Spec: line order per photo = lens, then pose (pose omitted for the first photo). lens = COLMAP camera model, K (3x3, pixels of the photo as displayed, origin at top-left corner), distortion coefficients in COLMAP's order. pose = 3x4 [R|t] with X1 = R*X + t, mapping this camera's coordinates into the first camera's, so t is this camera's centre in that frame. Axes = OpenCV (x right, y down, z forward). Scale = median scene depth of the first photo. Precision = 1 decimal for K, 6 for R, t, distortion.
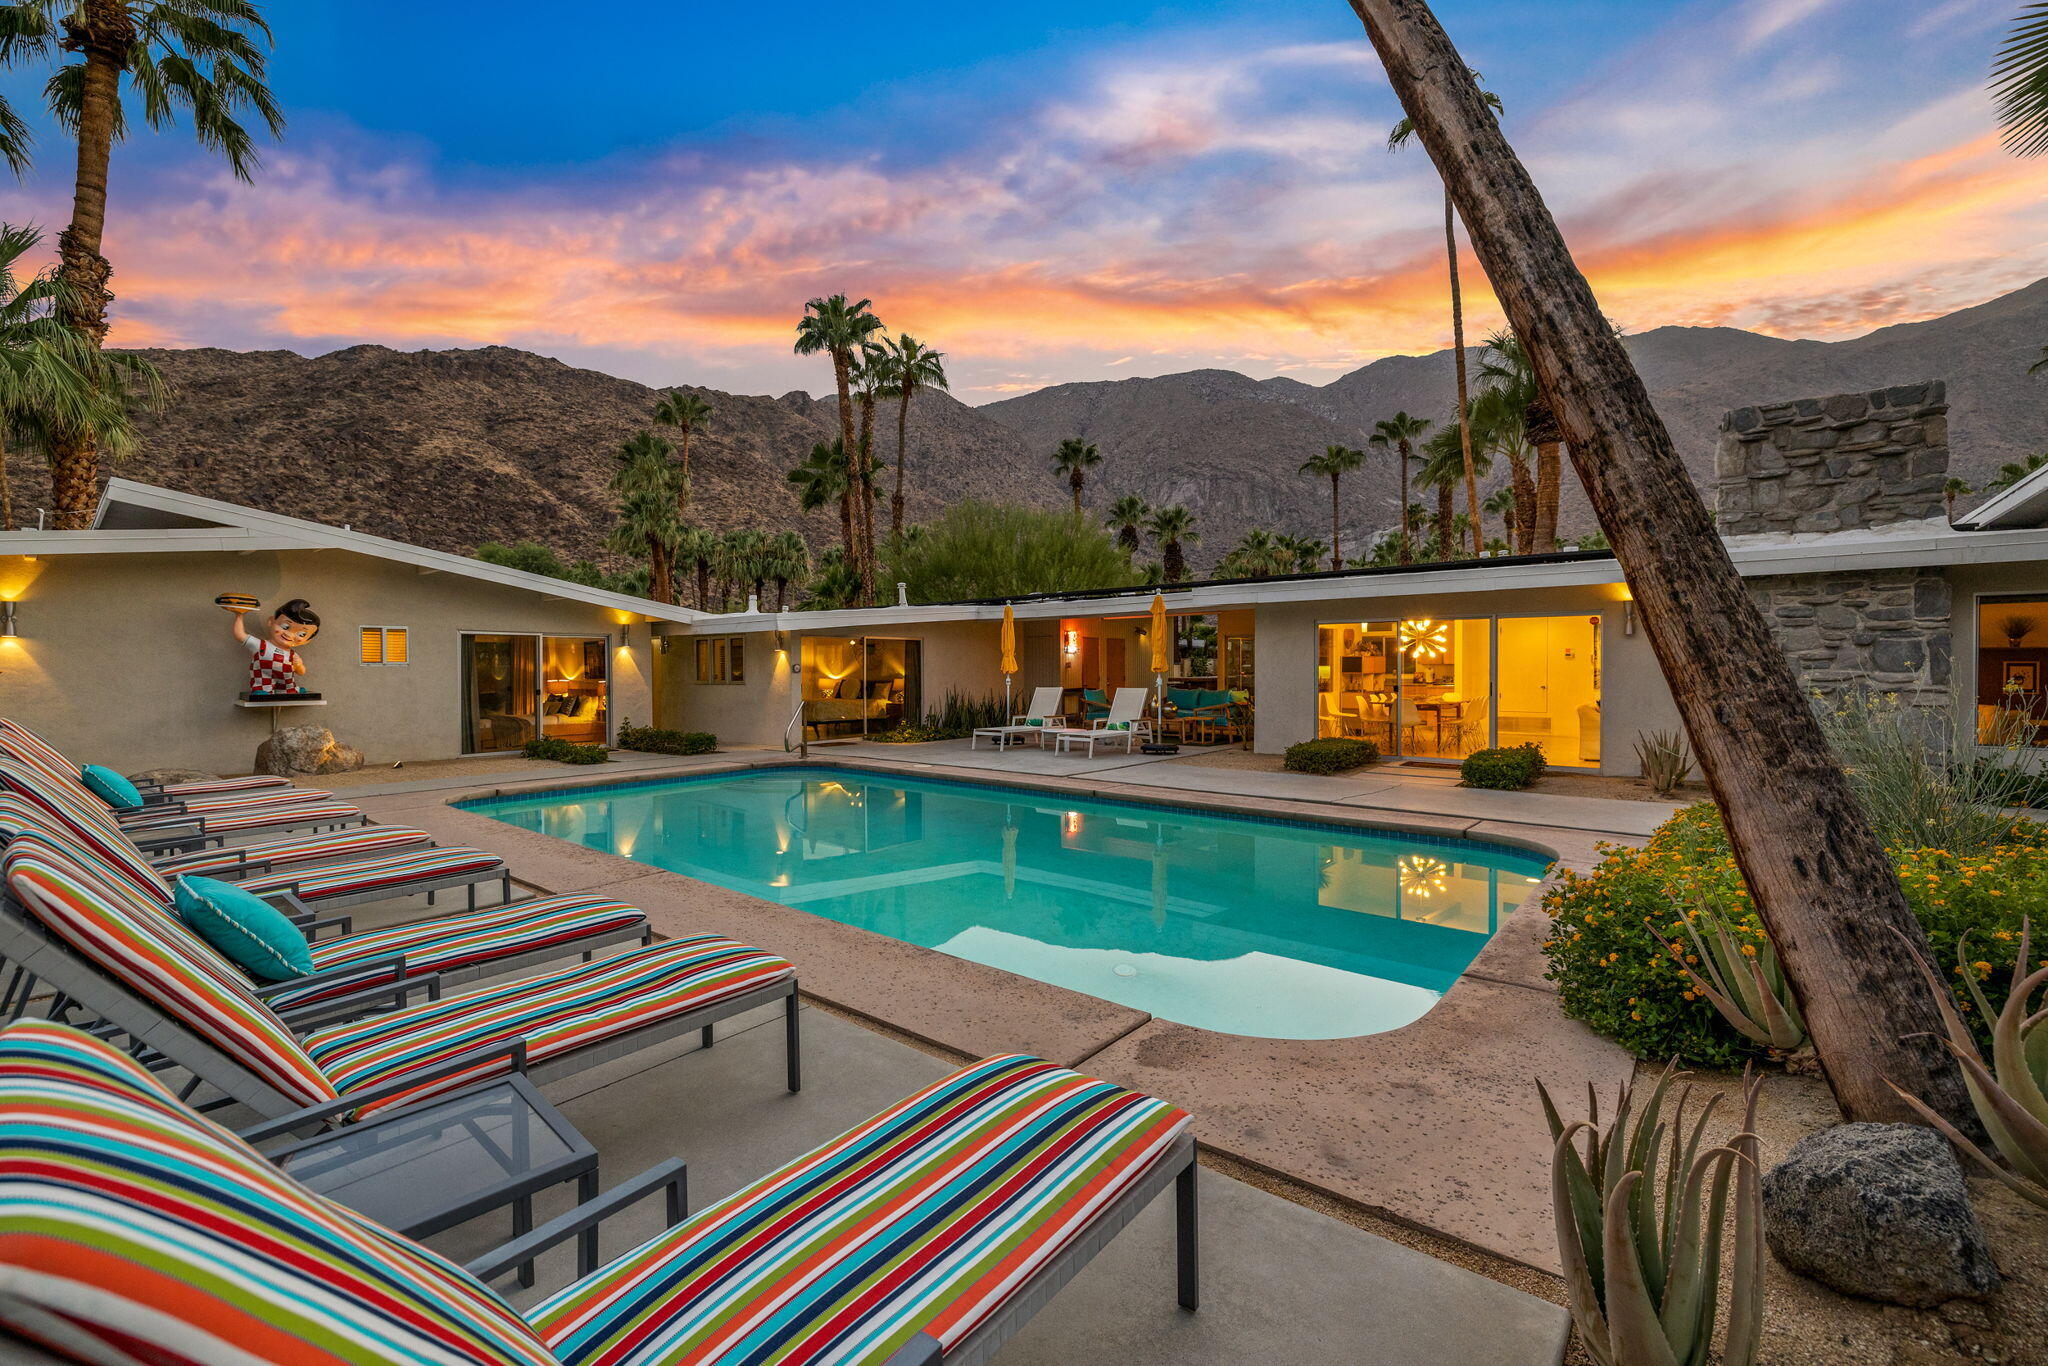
lens RADIAL K [[856.3, 0, 1024.9], [0, 856.3, 677.3], [0, 0, 1]] dist [-0.000451, 0.000134]
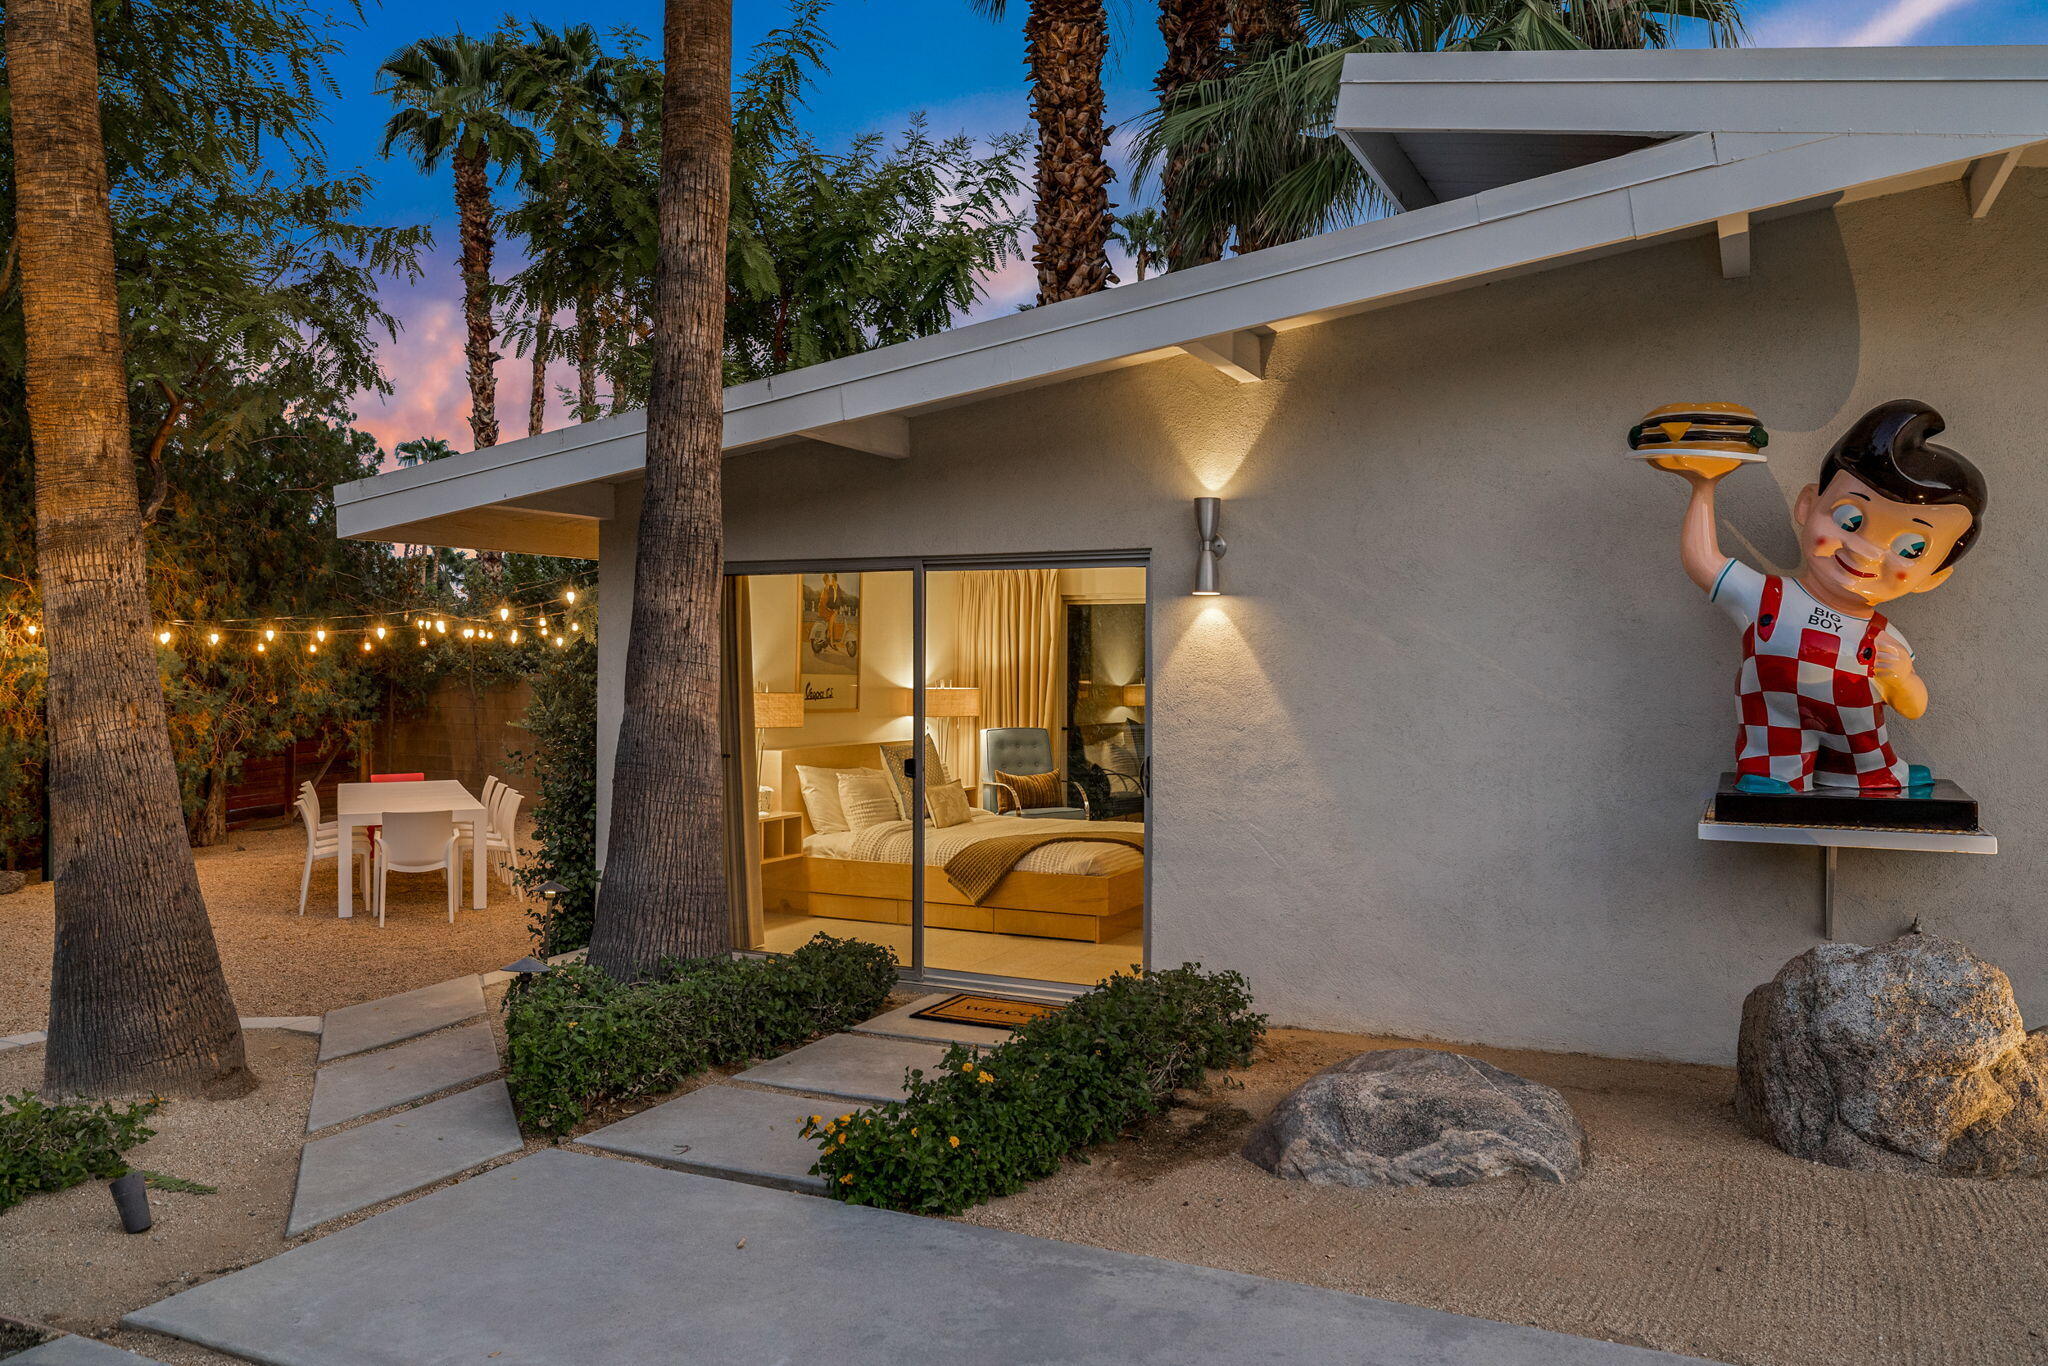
lens RADIAL K [[1493.1, 0, 1024.7], [0, 1493.1, 663.7], [0, 0, 1]] dist [0.000011, 0.000427]
pose [[0.243714, 0.002534, -0.969844, -0.166363], [-0.016637, 0.999860, -0.001568, -0.004372], [0.969704, 0.016518, 0.243722, 0.218965]]
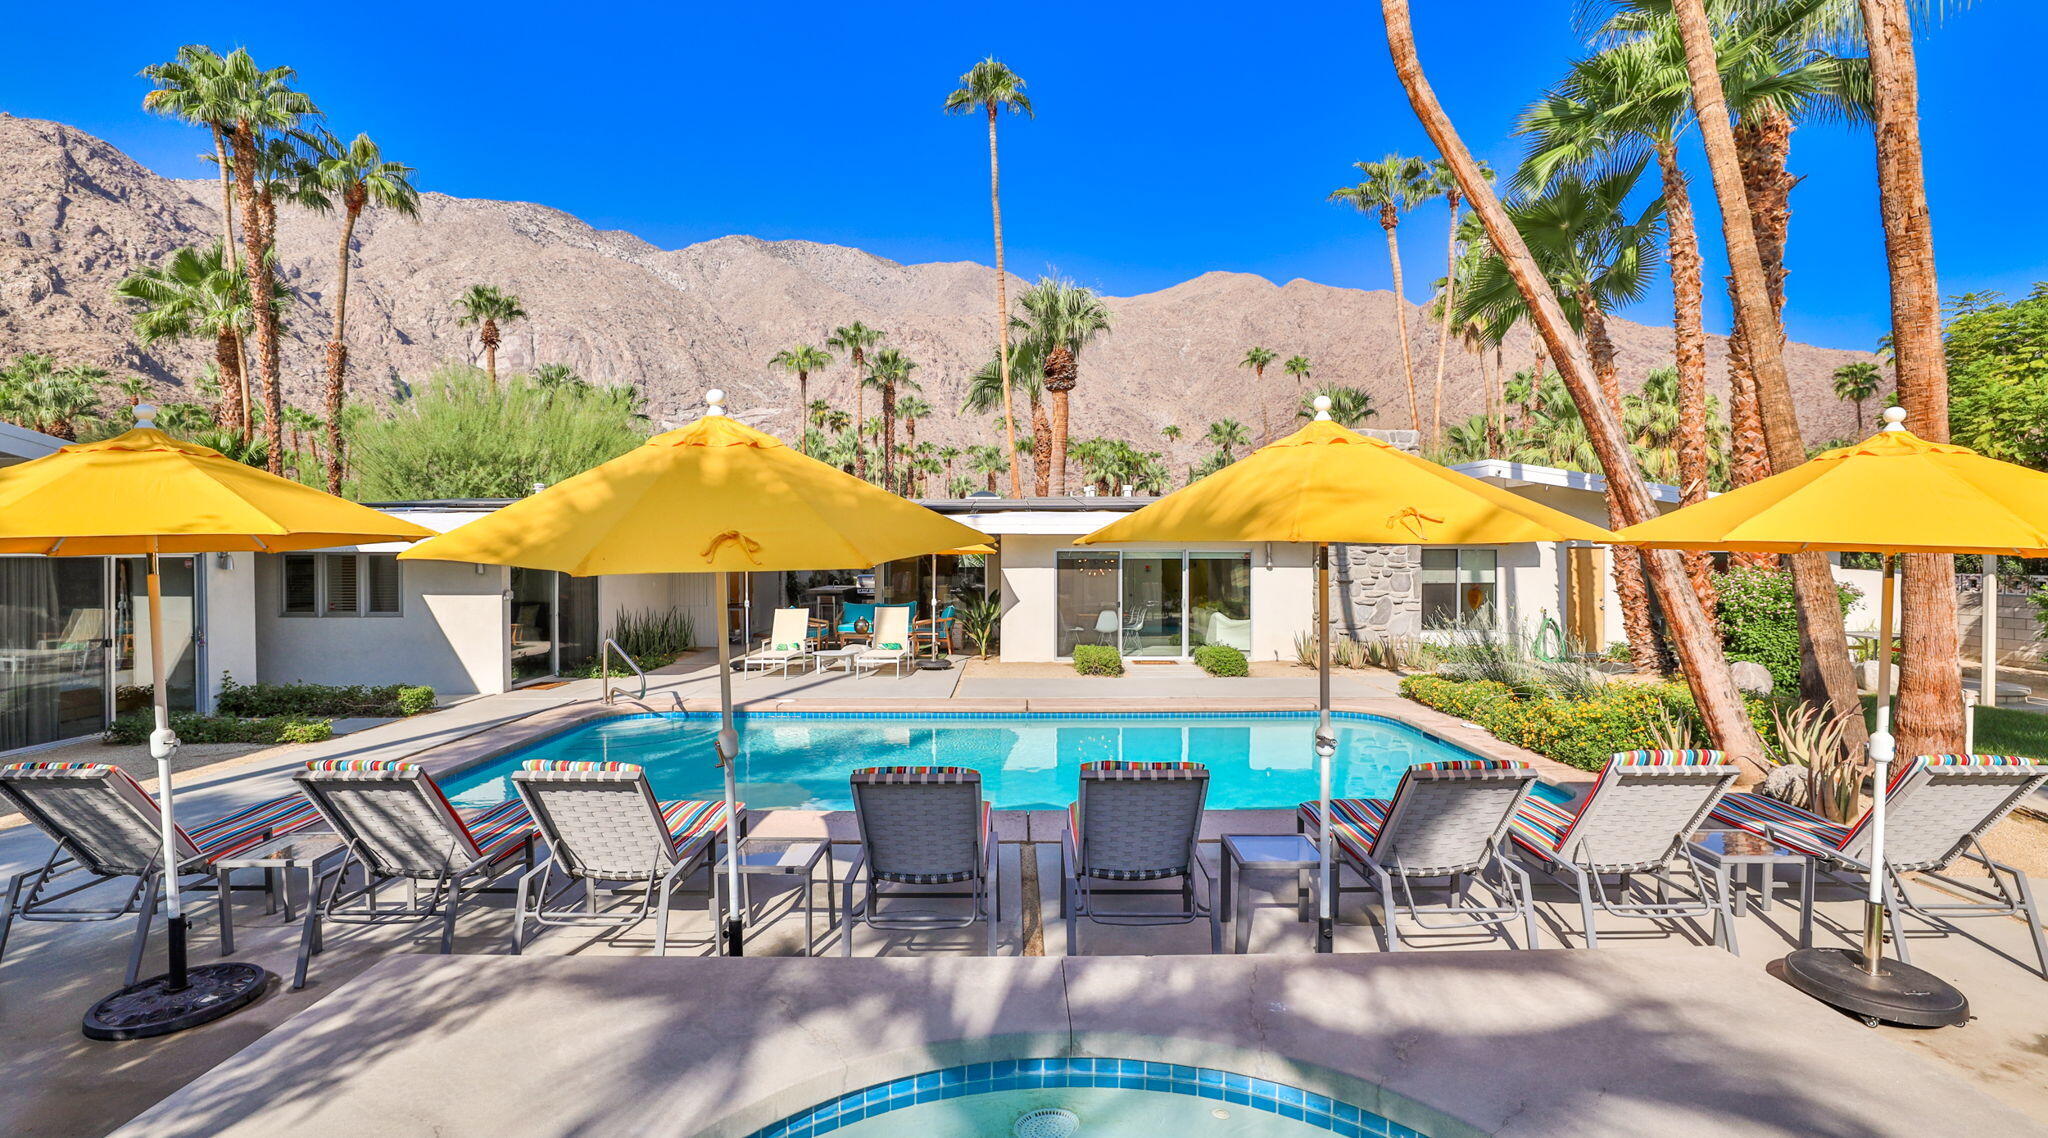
lens RADIAL K [[932.4, 0, 1024.0], [0, 932.4, 569.0], [0, 0, 1]] dist [-0.051776, 0.019589]
pose [[0.763218, -0.006542, 0.646108, -0.199726], [0.005434, 0.999978, 0.003707, -0.016014], [-0.646118, 0.000682, 0.763237, 0.011321]]
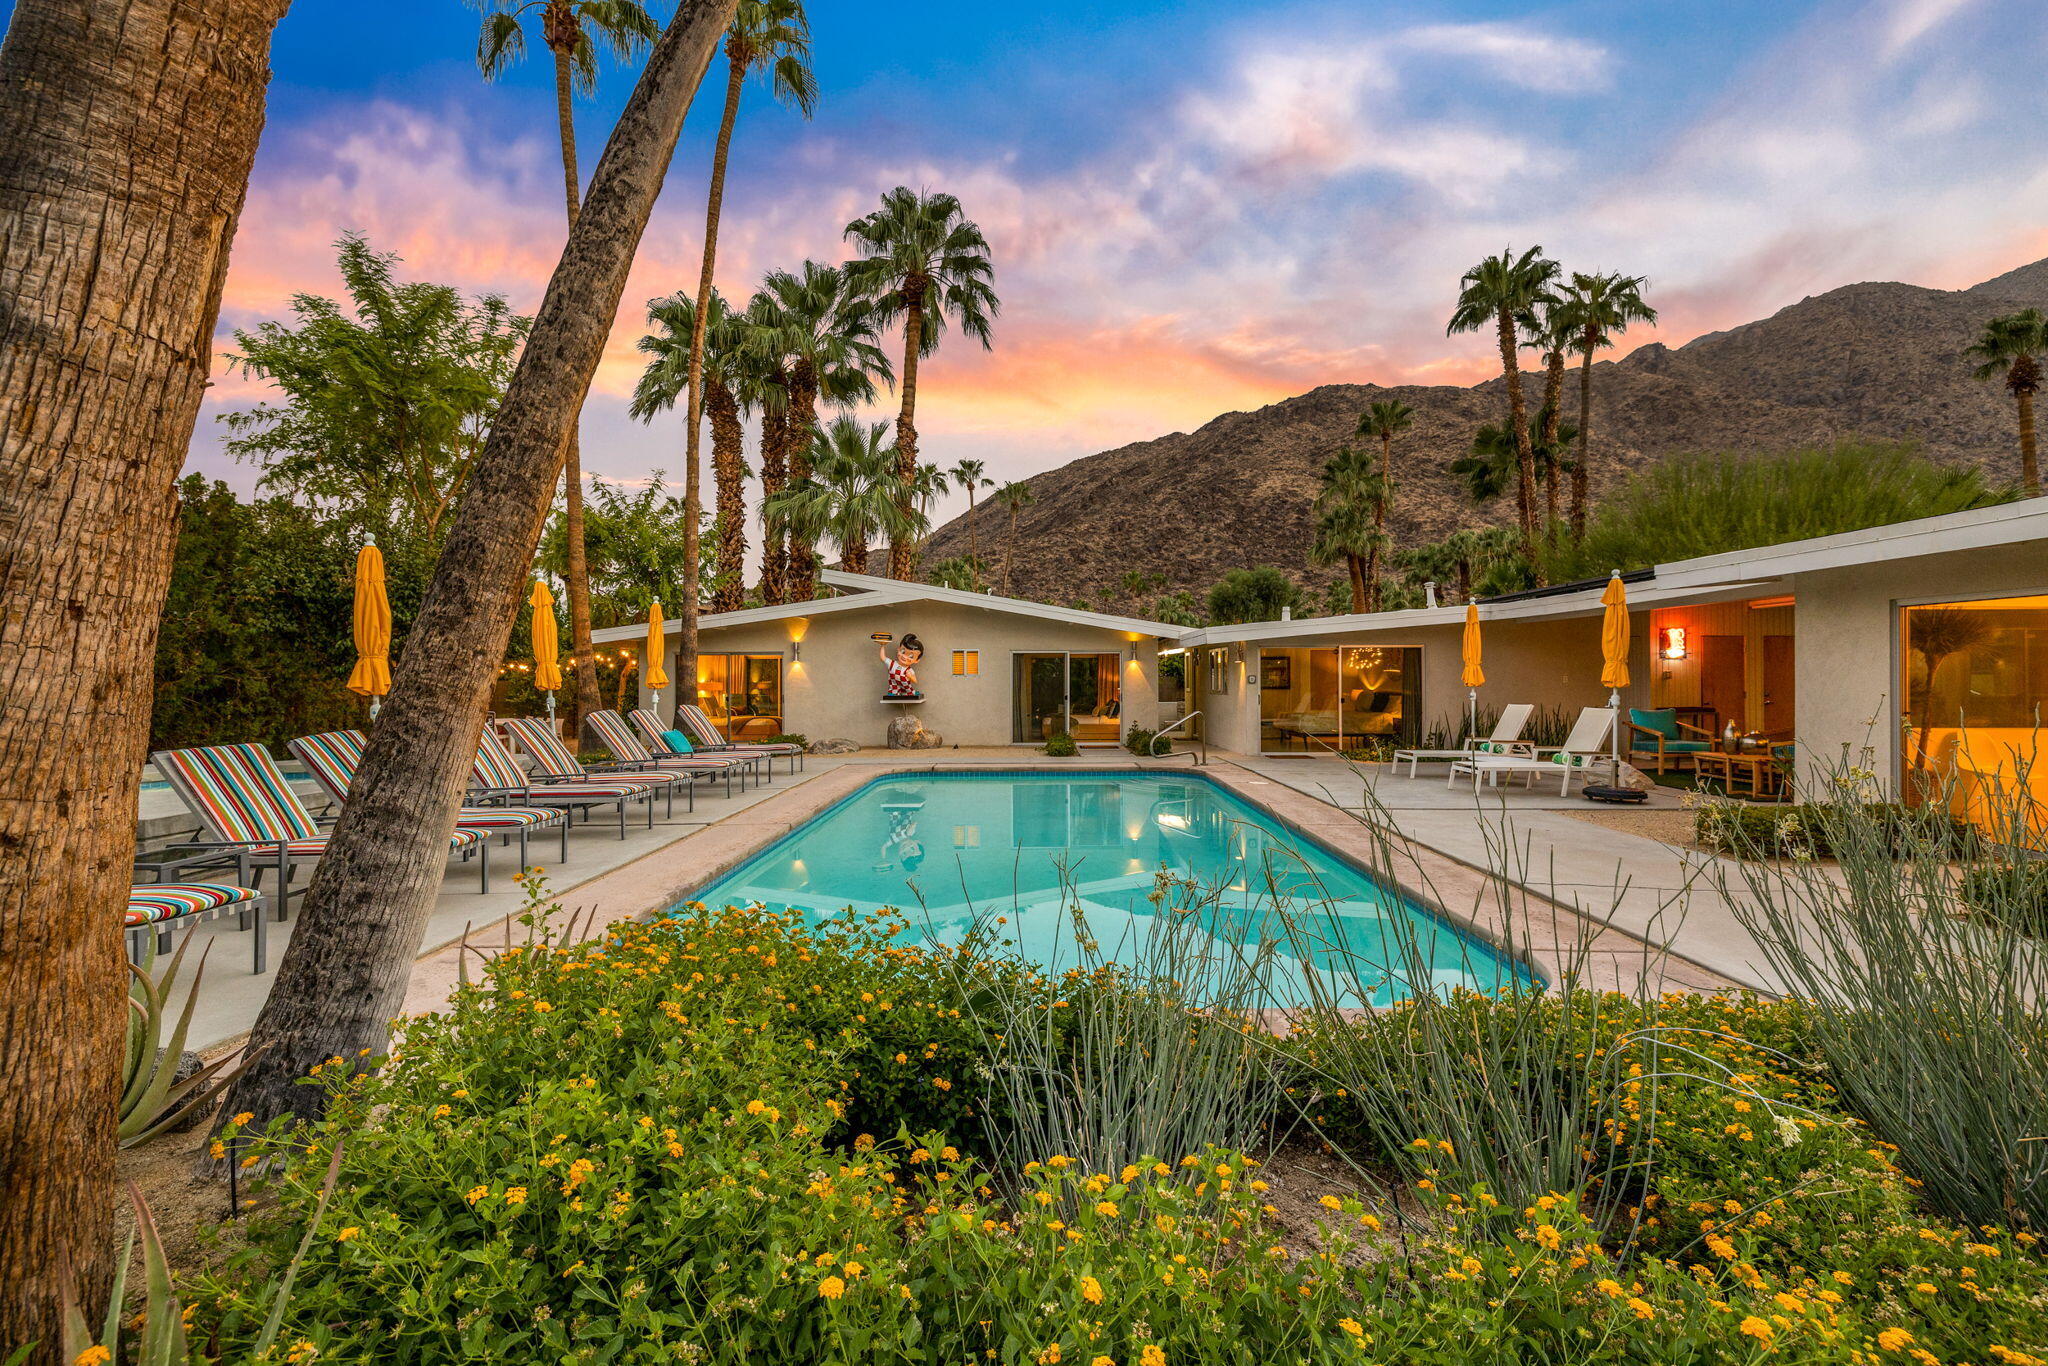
lens RADIAL K [[856.3, 0, 1024.9], [0, 856.3, 677.3], [0, 0, 1]] dist [-0.000451, 0.000134]
pose [[0.625874, 0.001834, -0.779922, 0.156620], [-0.008439, 0.999955, -0.004420, -0.002727], [0.779878, 0.009348, 0.625861, 0.066974]]
